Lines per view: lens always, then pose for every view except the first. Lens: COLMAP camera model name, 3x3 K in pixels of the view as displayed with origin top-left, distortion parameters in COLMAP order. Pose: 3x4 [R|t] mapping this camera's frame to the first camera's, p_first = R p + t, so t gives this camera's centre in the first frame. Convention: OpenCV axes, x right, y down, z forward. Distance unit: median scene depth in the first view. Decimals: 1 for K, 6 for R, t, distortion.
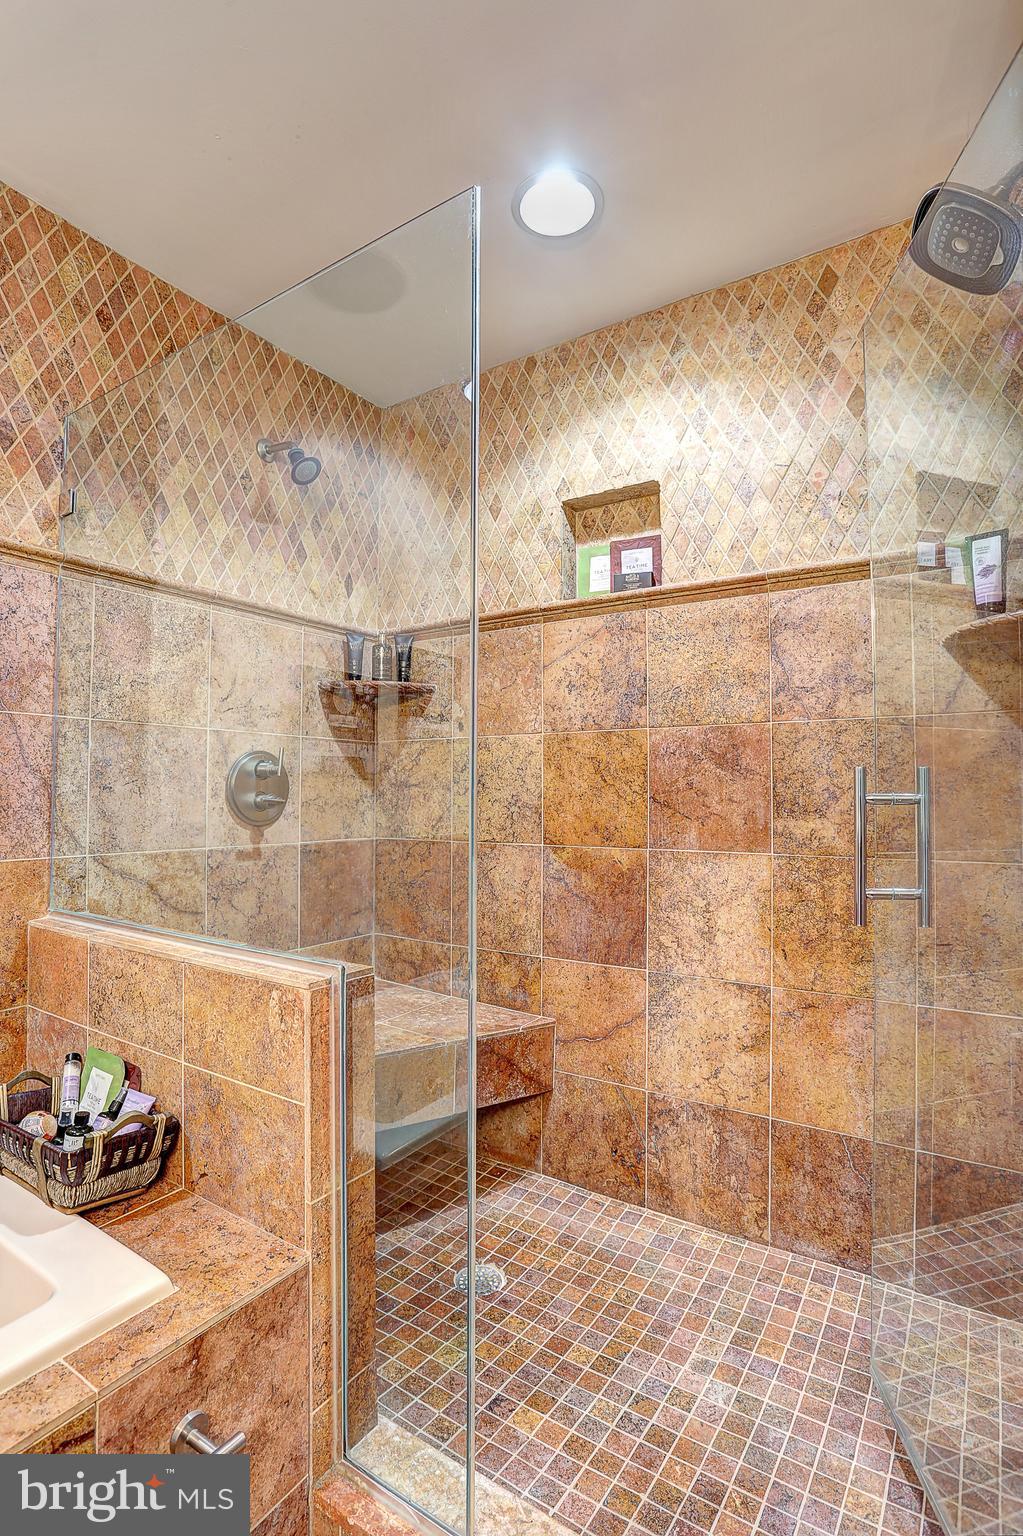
lens RADIAL K [[752.1, 0, 507.1], [0, 752.1, 770.2], [0, 0, 1]] dist [-0.081111, 0.037278]
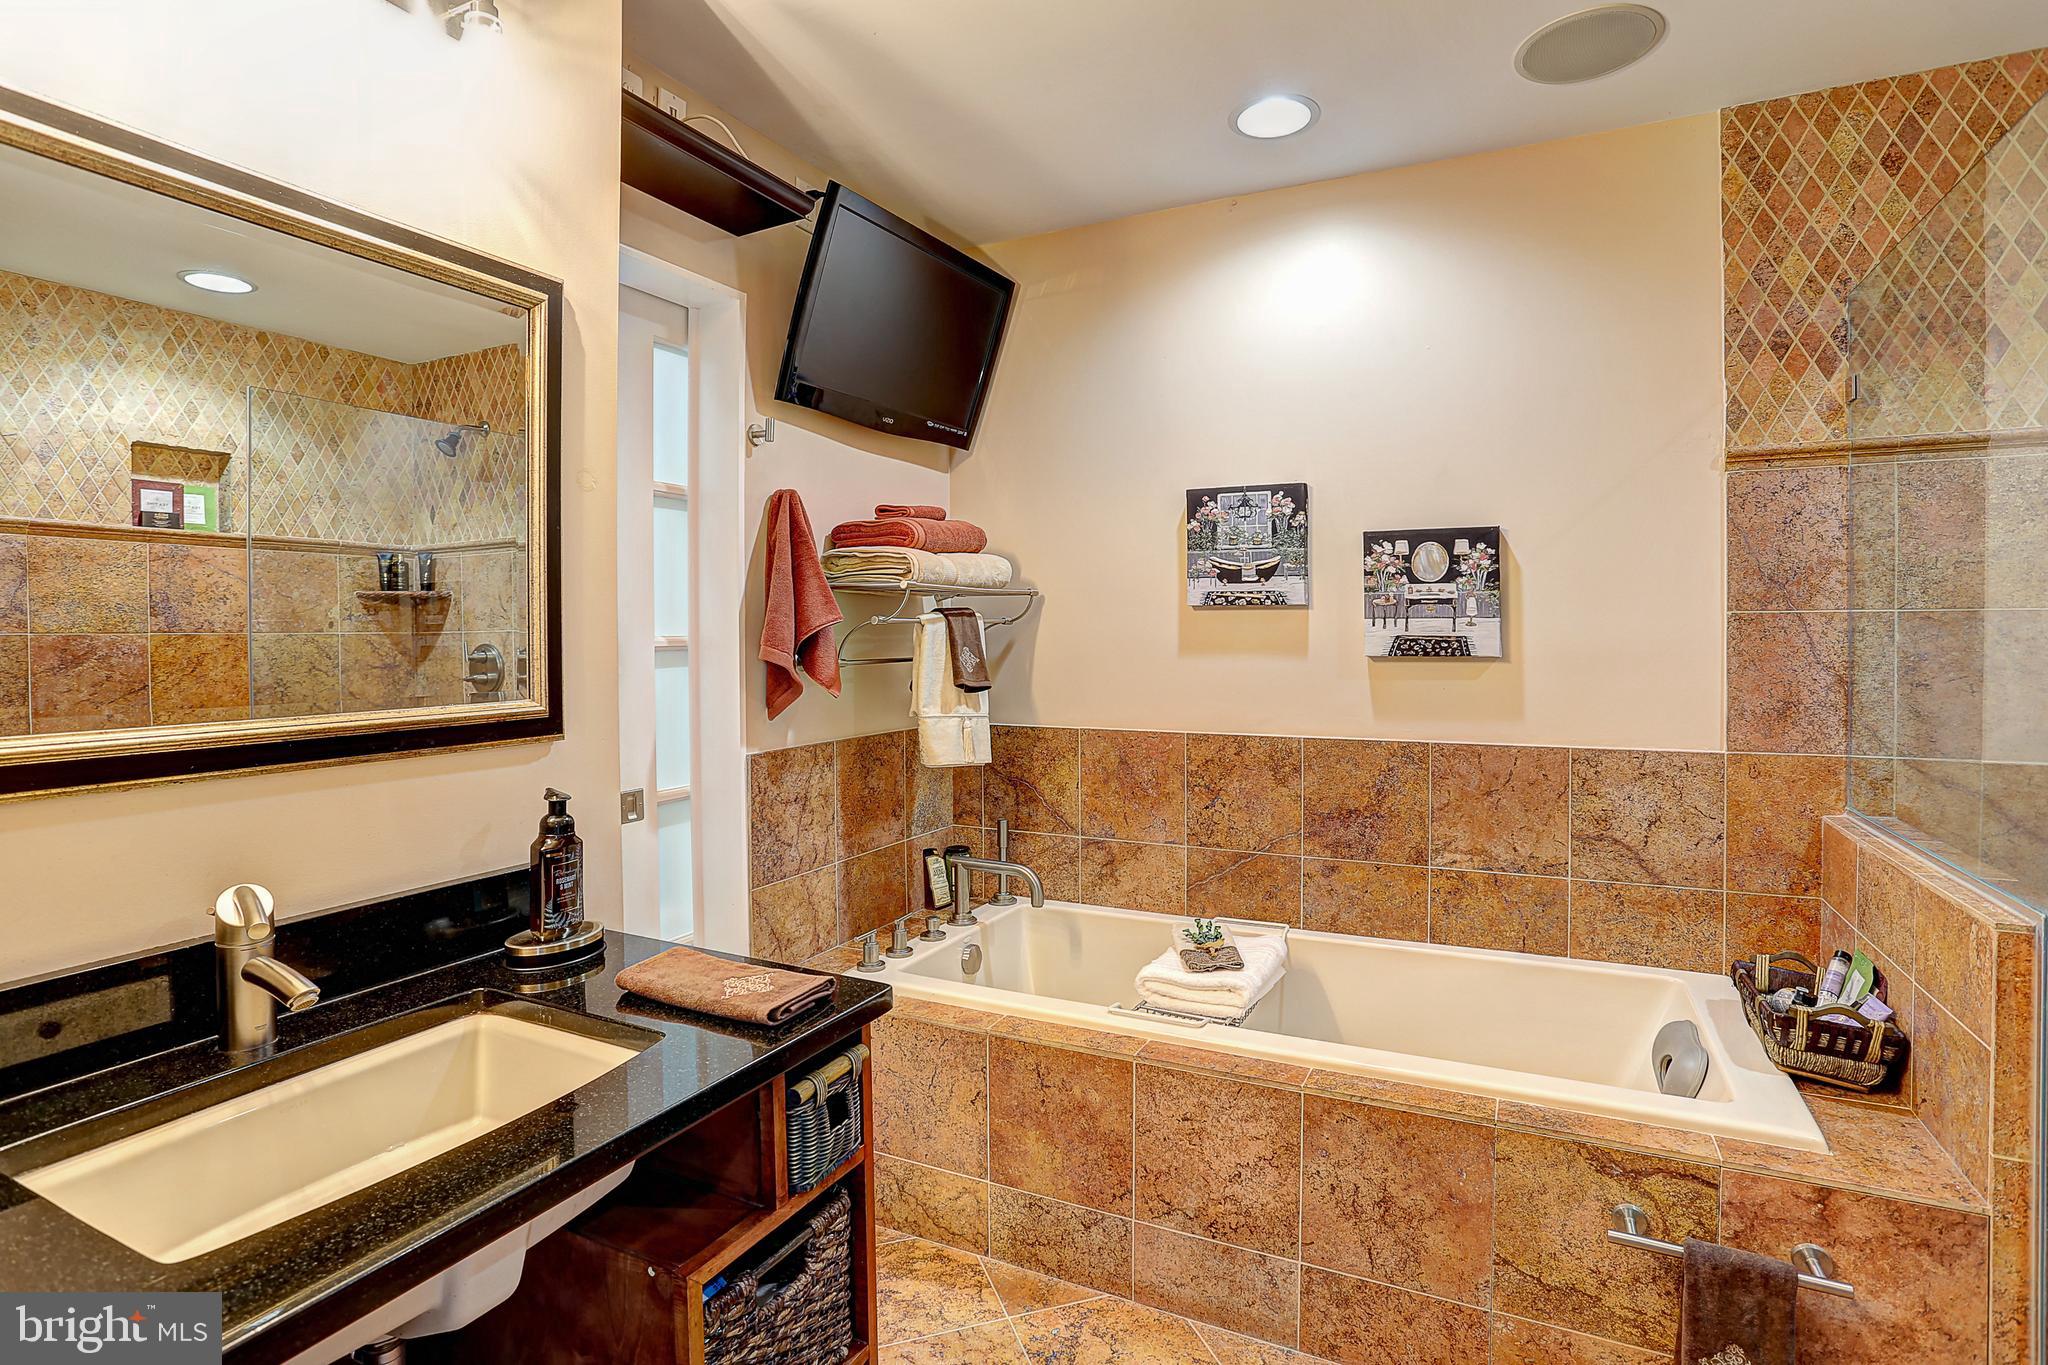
lens RADIAL K [[1002.7, 0, 1021.5], [0, 1002.7, 665.6], [0, 0, 1]] dist [-0.081111, 0.037278]
pose [[0.107629, 0.022956, -0.993926, 0.551426], [0.043512, 0.998667, 0.027777, -0.087609], [0.993239, -0.046237, 0.106486, -0.237781]]
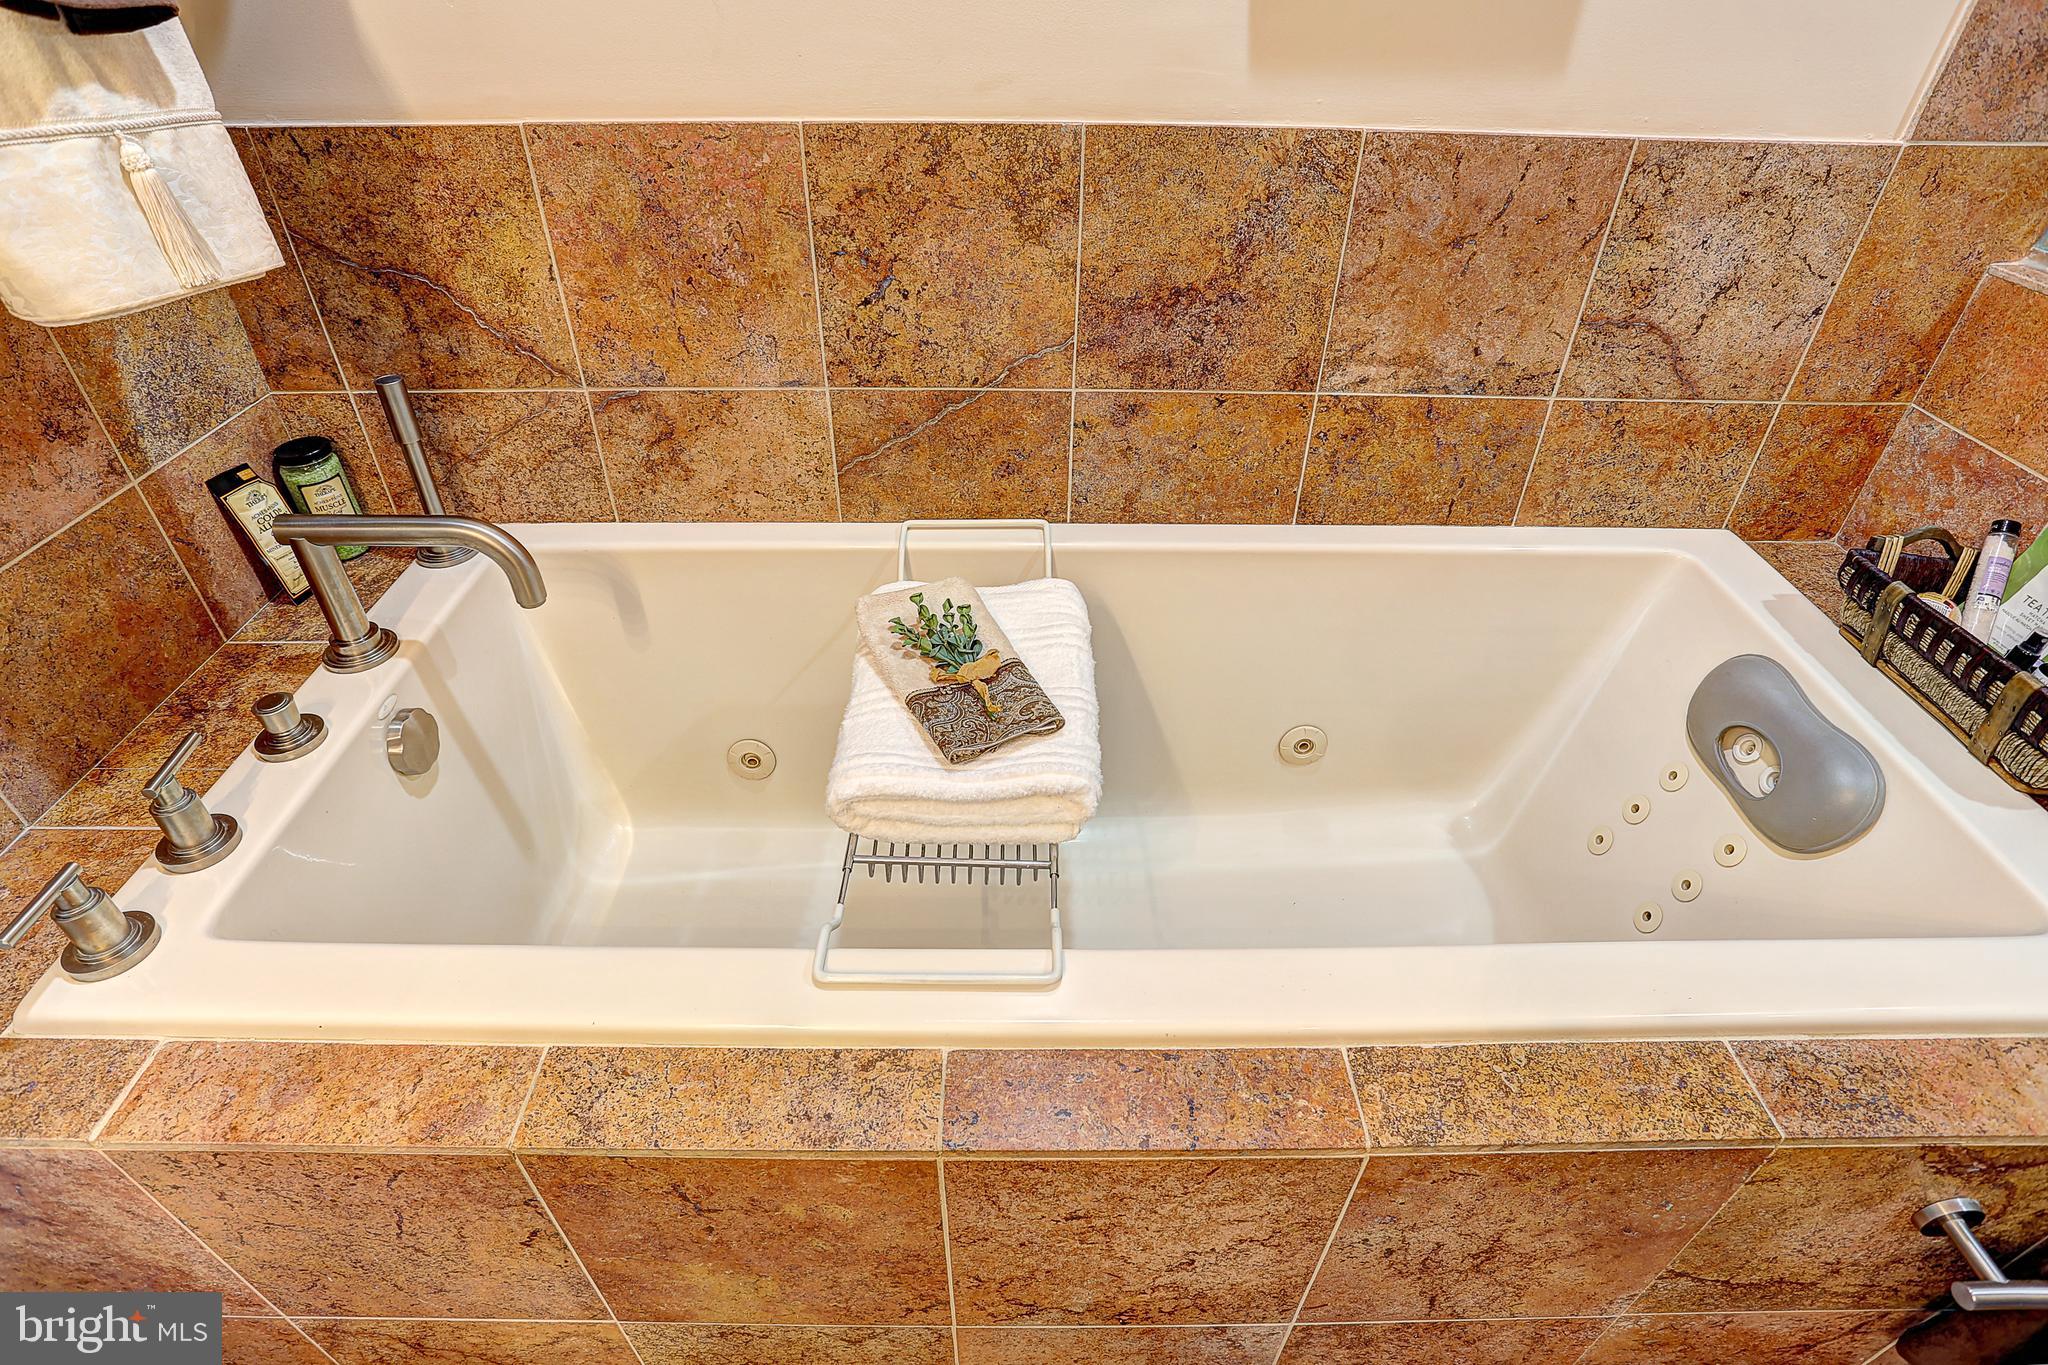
lens RADIAL K [[1020.3, 0, 1012.4], [0, 1020.3, 683.2], [0, 0, 1]] dist [-0.075949, 0.031876]
pose [[0.545812, 0.511940, -0.663330, -0.404849], [0.028129, 0.780009, 0.625135, -0.036599], [0.837435, -0.359865, 0.411338, -0.079744]]
